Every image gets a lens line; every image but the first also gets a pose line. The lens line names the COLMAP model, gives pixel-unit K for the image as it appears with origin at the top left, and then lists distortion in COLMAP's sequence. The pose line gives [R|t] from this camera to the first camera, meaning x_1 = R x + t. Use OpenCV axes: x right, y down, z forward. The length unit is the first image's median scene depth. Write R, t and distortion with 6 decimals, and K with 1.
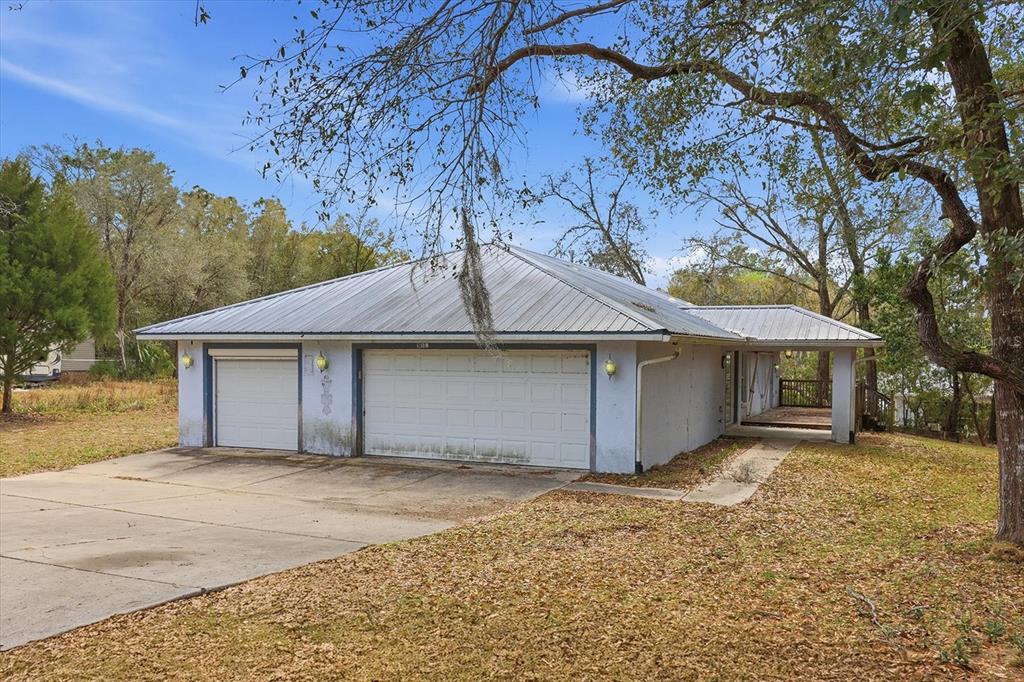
lens RADIAL K [[838.3, 0, 529.1], [0, 838.3, 386.4], [0, 0, 1]] dist [0.003505, -0.000229]
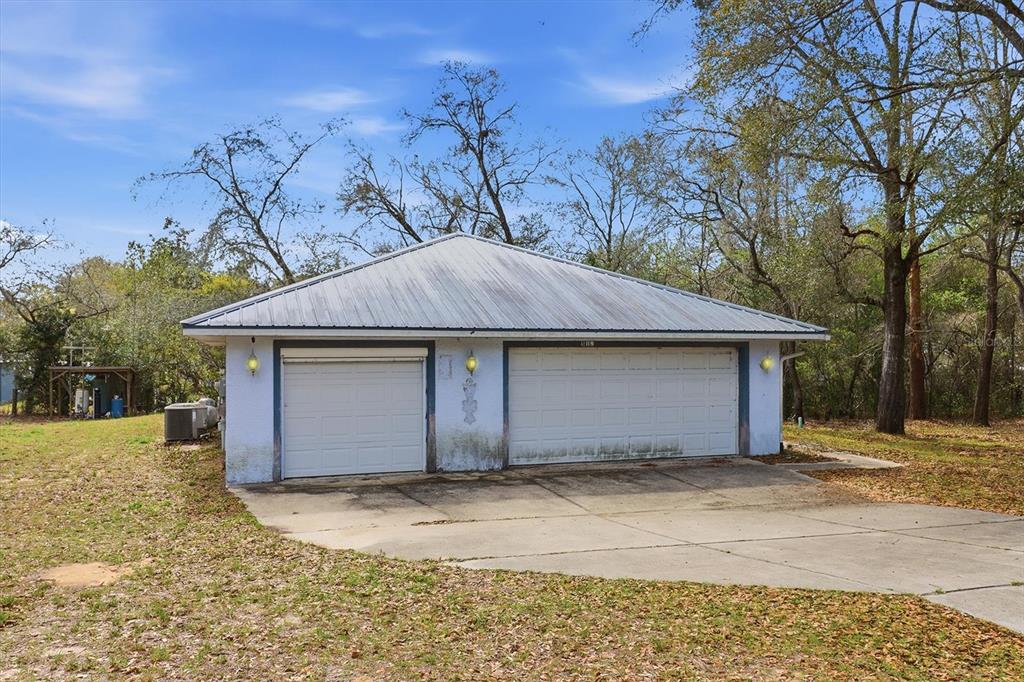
lens RADIAL K [[815.7, 0, 523.7], [0, 815.7, 346.5], [0, 0, 1]] dist [0.017152, 0.001681]
pose [[0.729304, -0.003733, 0.684179, -0.798853], [0.033132, 0.999005, -0.029866, -0.019408], [-0.683387, 0.044450, 0.728702, 0.359567]]
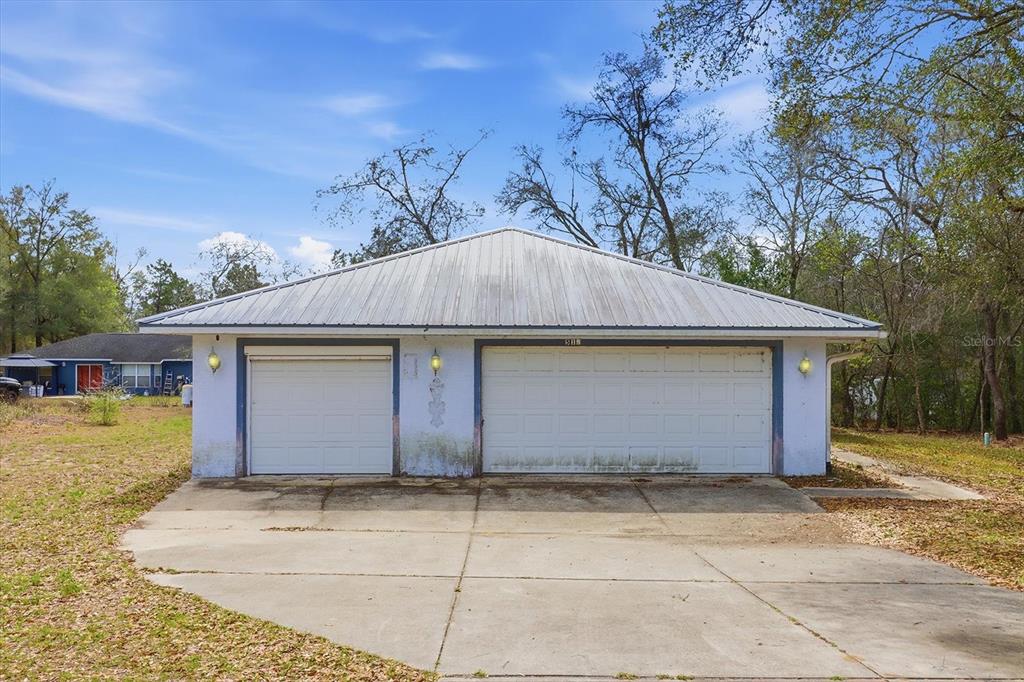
lens RADIAL K [[815.7, 0, 523.7], [0, 815.7, 346.5], [0, 0, 1]] dist [0.017152, 0.001681]
pose [[0.908549, -0.000906, 0.417778, -0.511704], [0.019588, 0.998990, -0.040432, -0.010709], [-0.417320, 0.044918, 0.907649, 0.250081]]
